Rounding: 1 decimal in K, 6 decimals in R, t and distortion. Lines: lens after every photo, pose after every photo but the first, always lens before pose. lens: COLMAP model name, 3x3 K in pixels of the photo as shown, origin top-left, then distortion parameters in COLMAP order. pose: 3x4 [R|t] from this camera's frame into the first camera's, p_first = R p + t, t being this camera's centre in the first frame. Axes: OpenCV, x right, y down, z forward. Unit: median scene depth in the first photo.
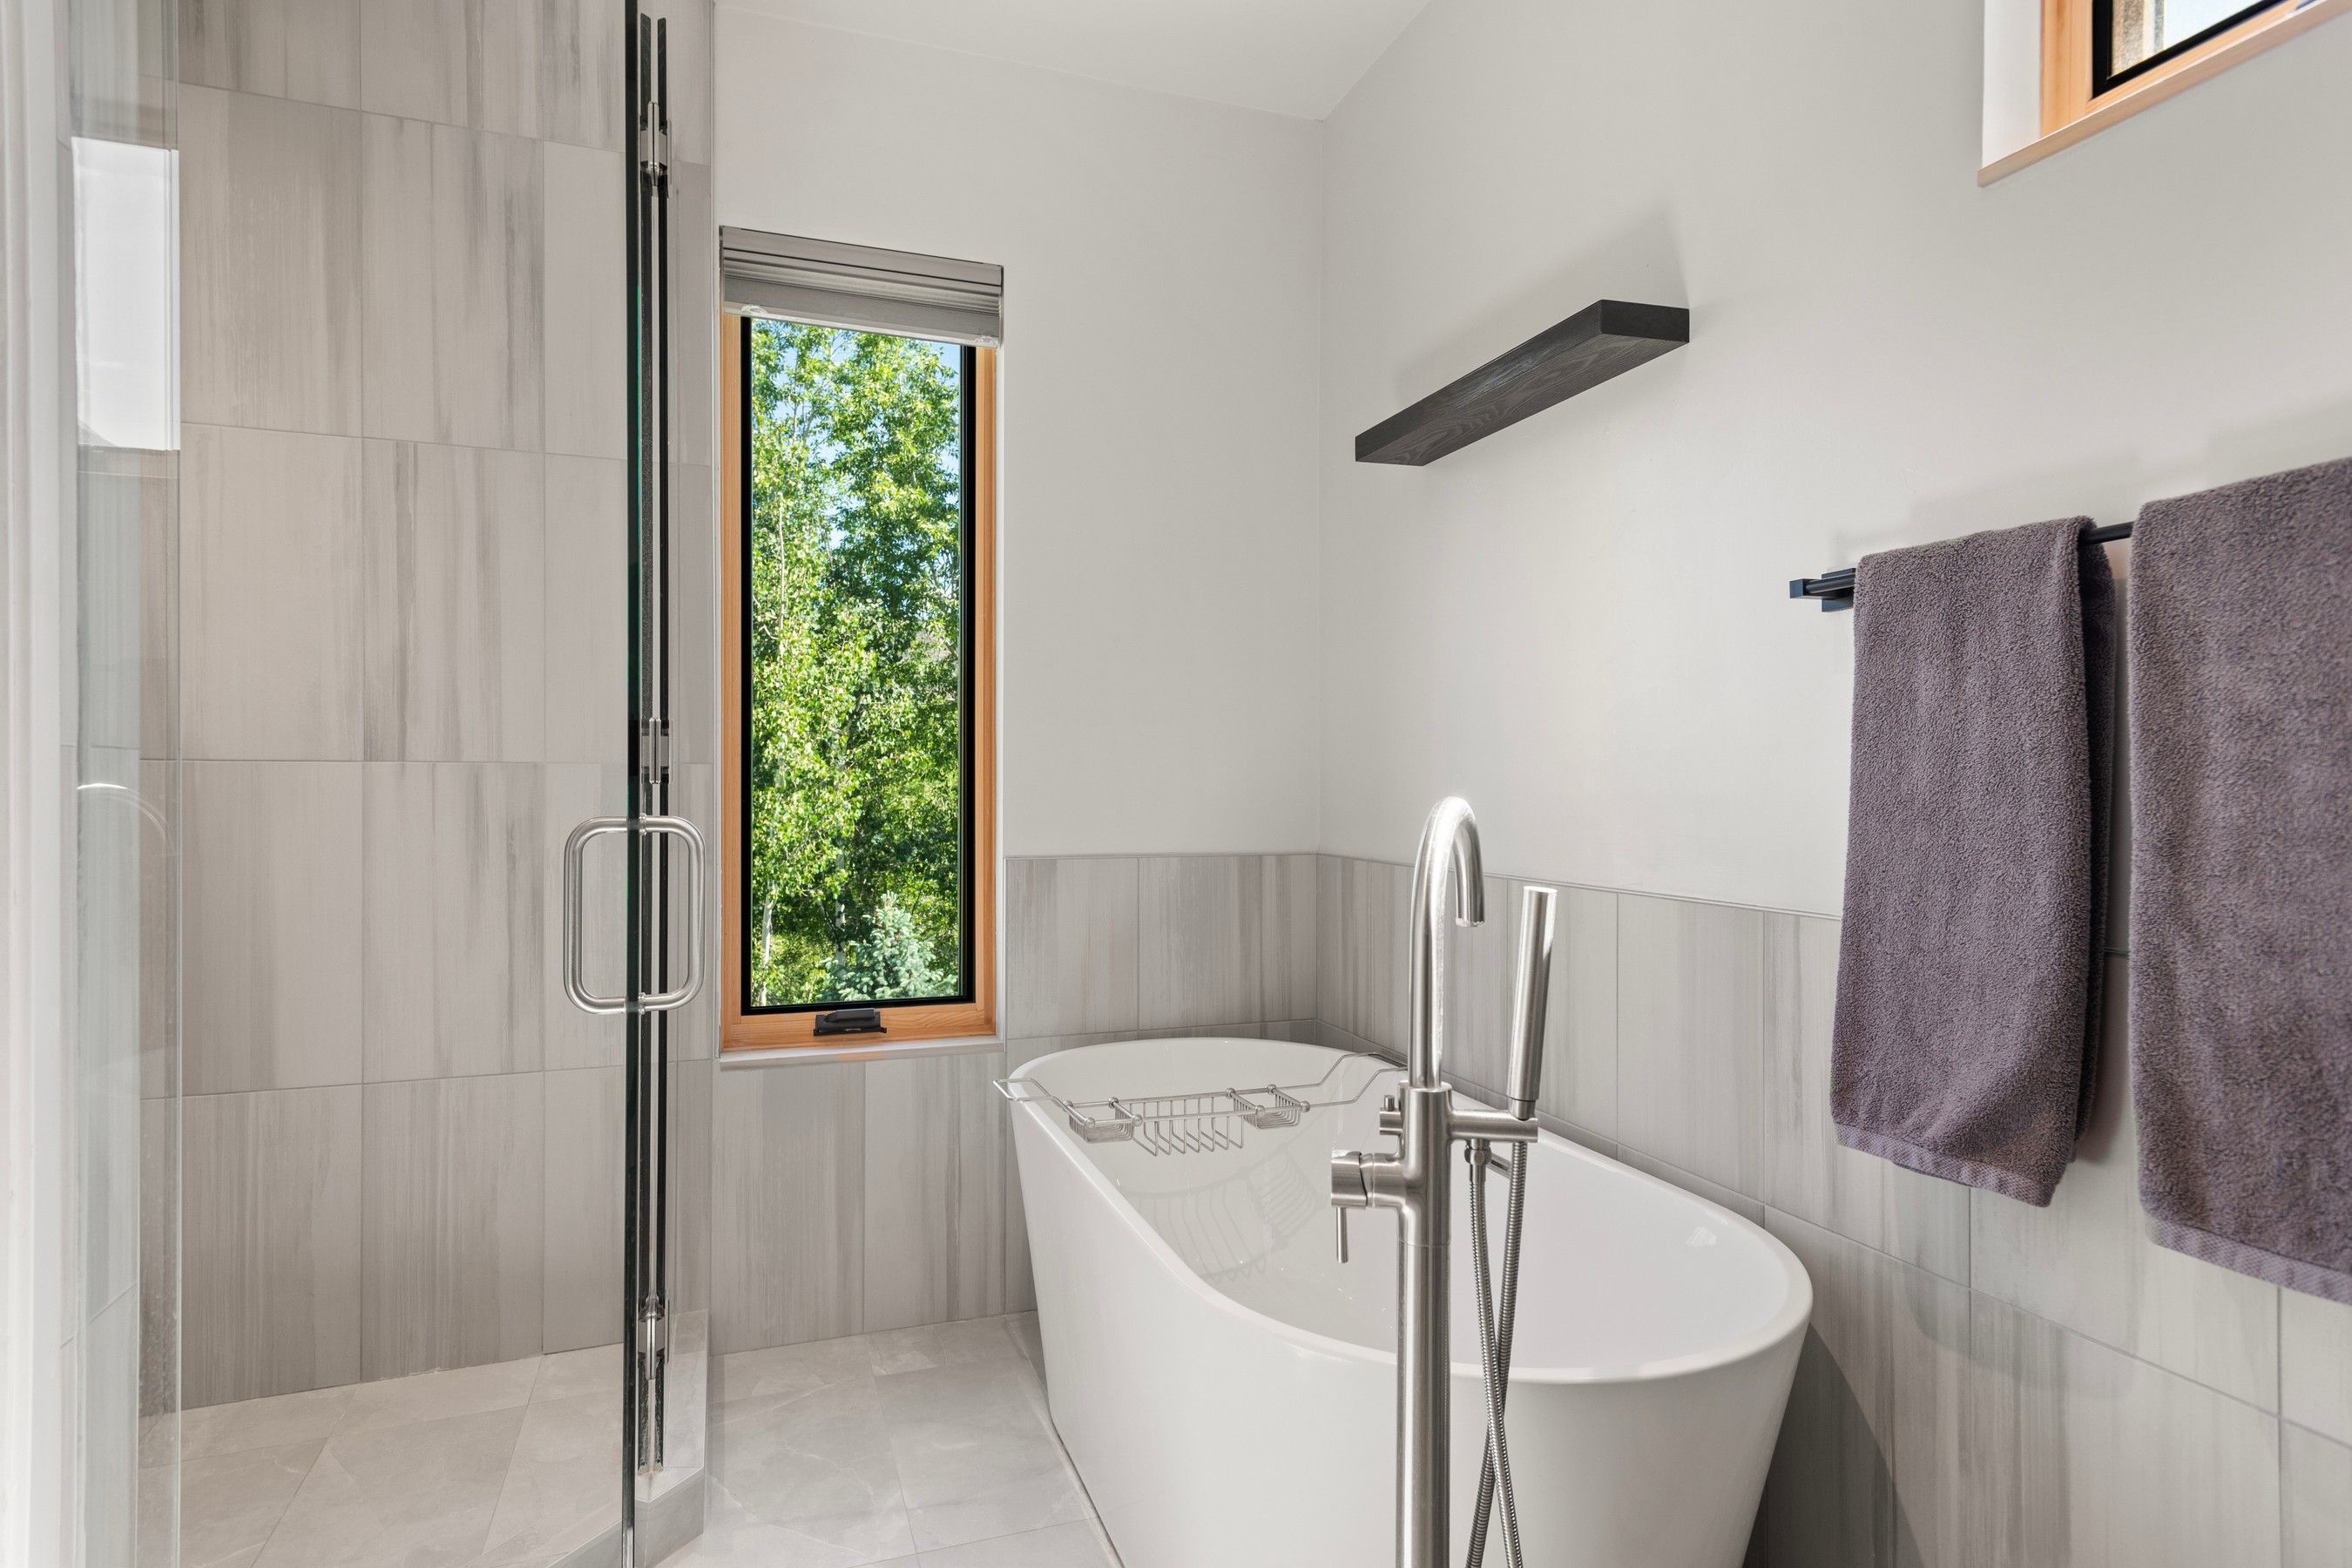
lens RADIAL K [[1328.5, 0, 1189.8], [0, 1328.5, 790.3], [0, 0, 1]] dist [0.019012, 0.001381]
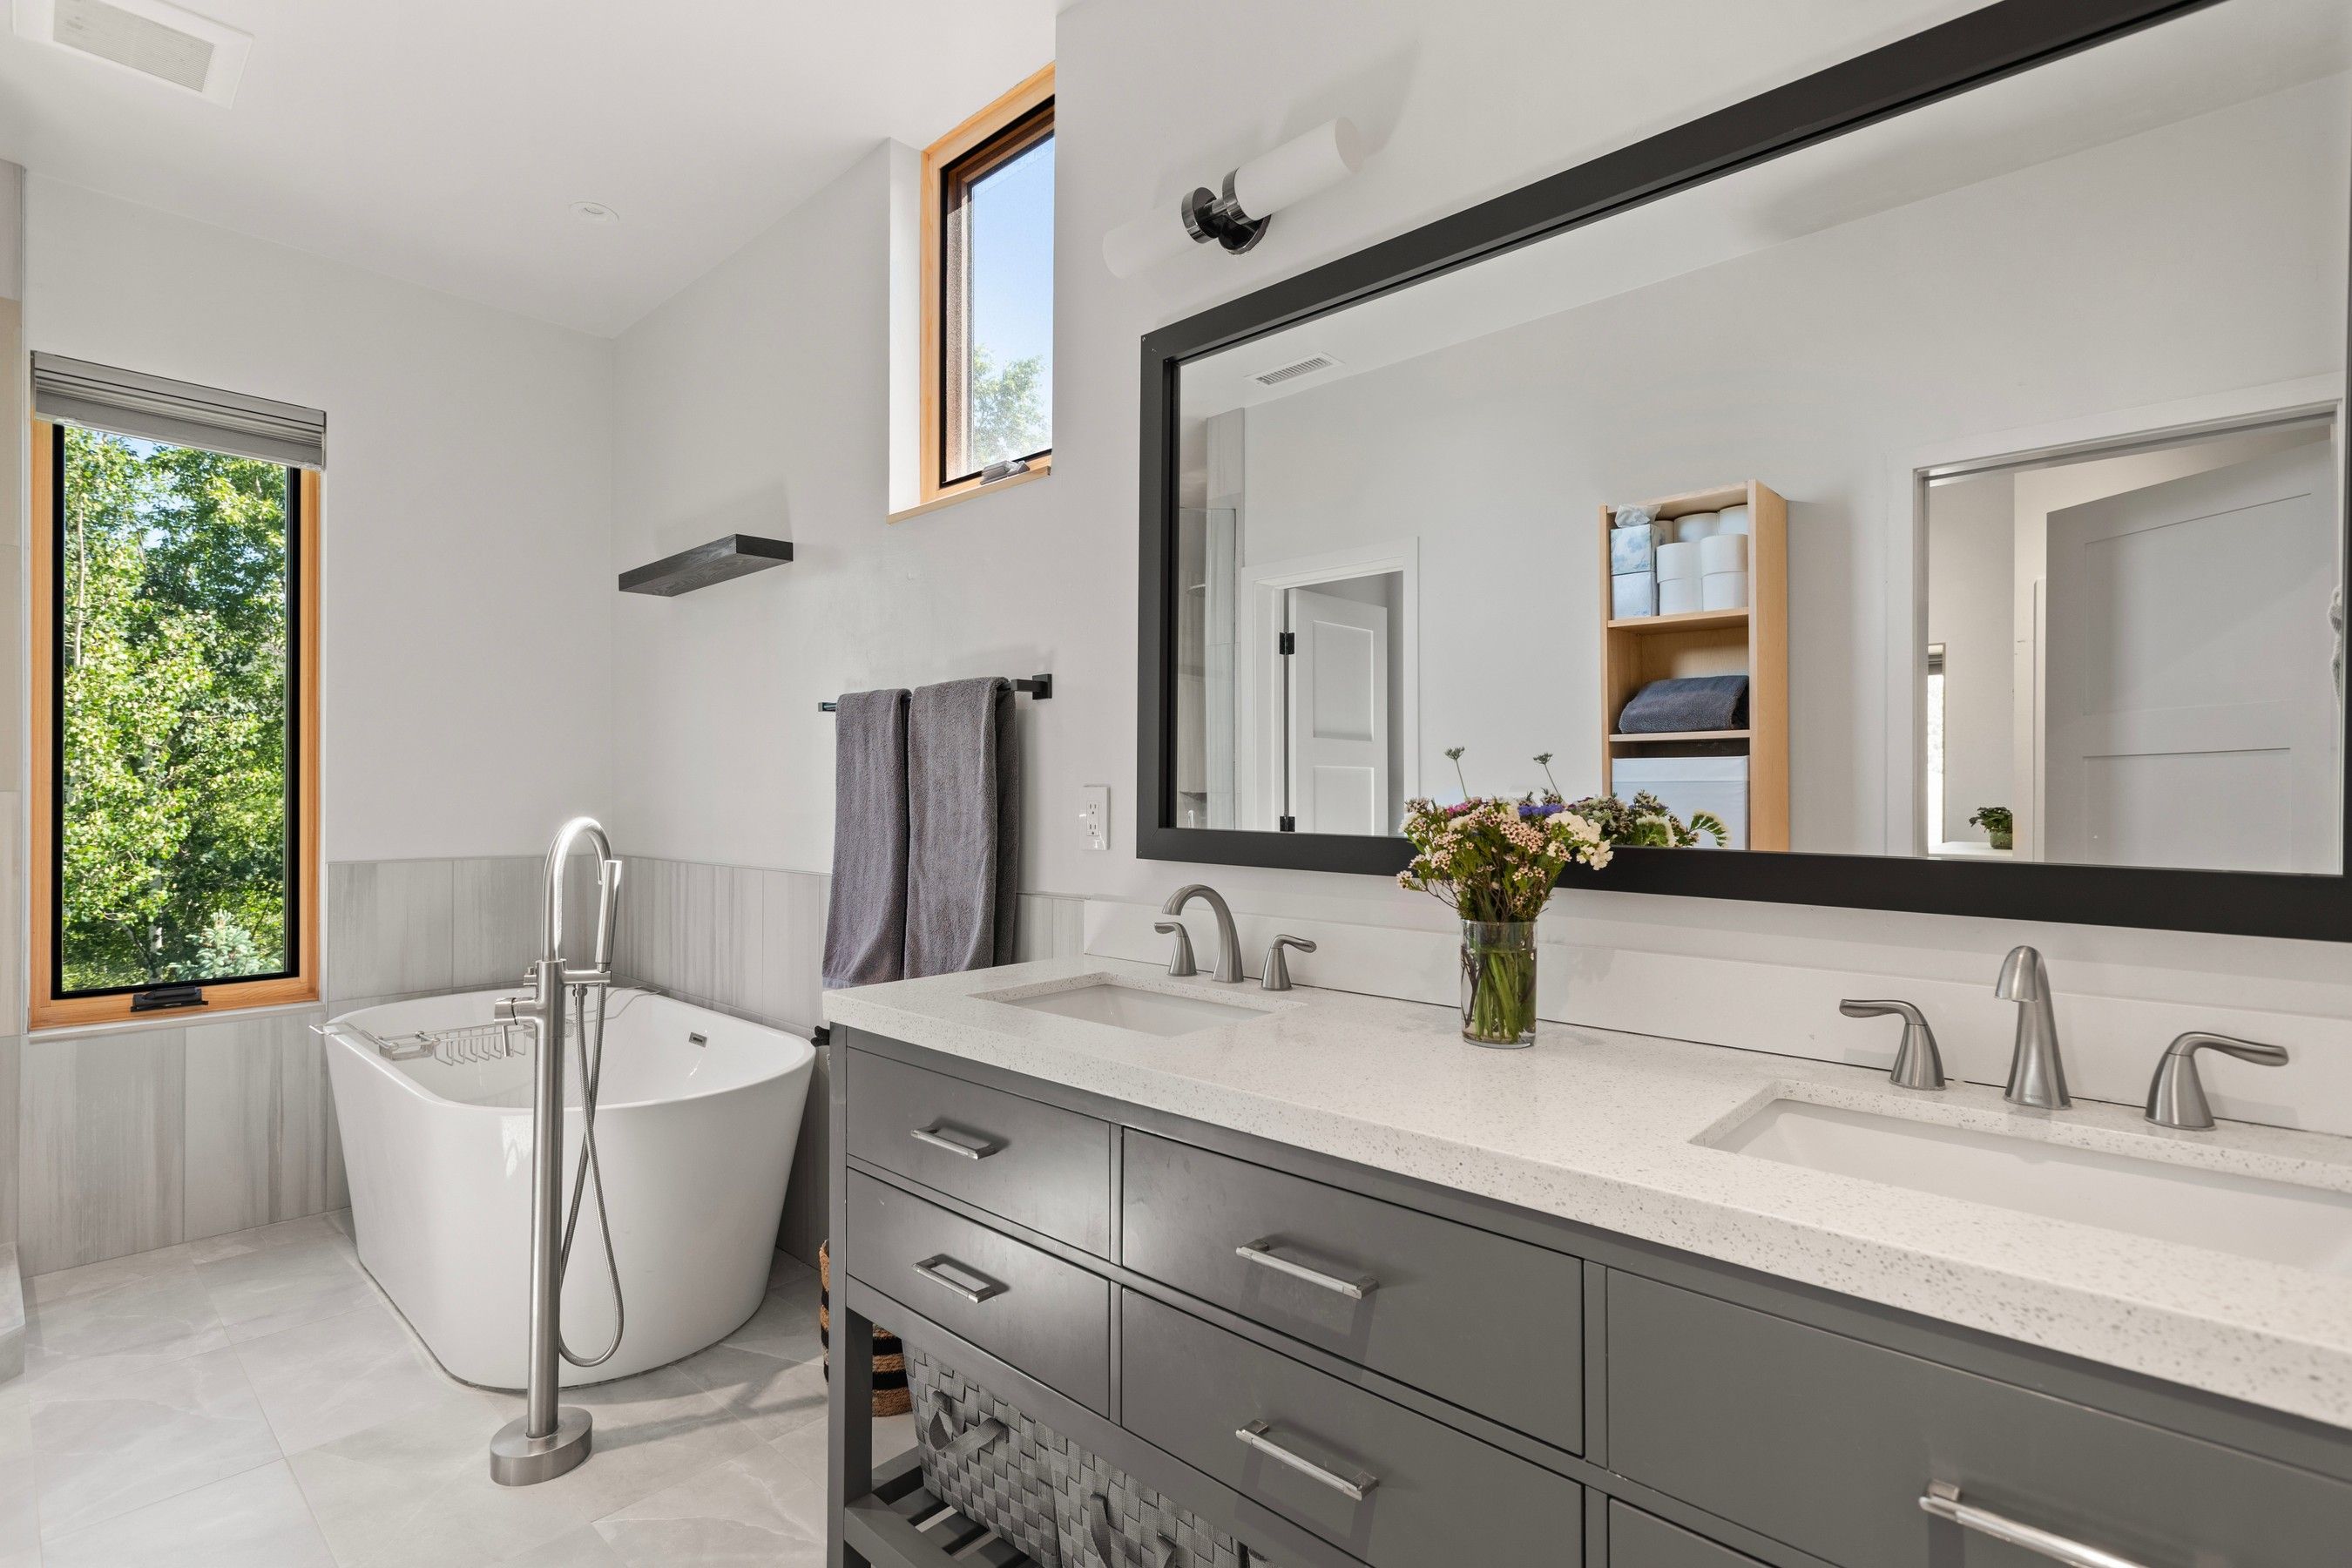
lens RADIAL K [[1100.2, 0, 1192.5], [0, 1100.2, 798.7], [0, 0, 1]] dist [0.014368, -0.005715]
pose [[0.880371, 0.000305, 0.474285, 0.095358], [0.002617, 0.999981, -0.005501, -0.004429], [-0.474278, 0.006084, 0.880354, -0.370613]]
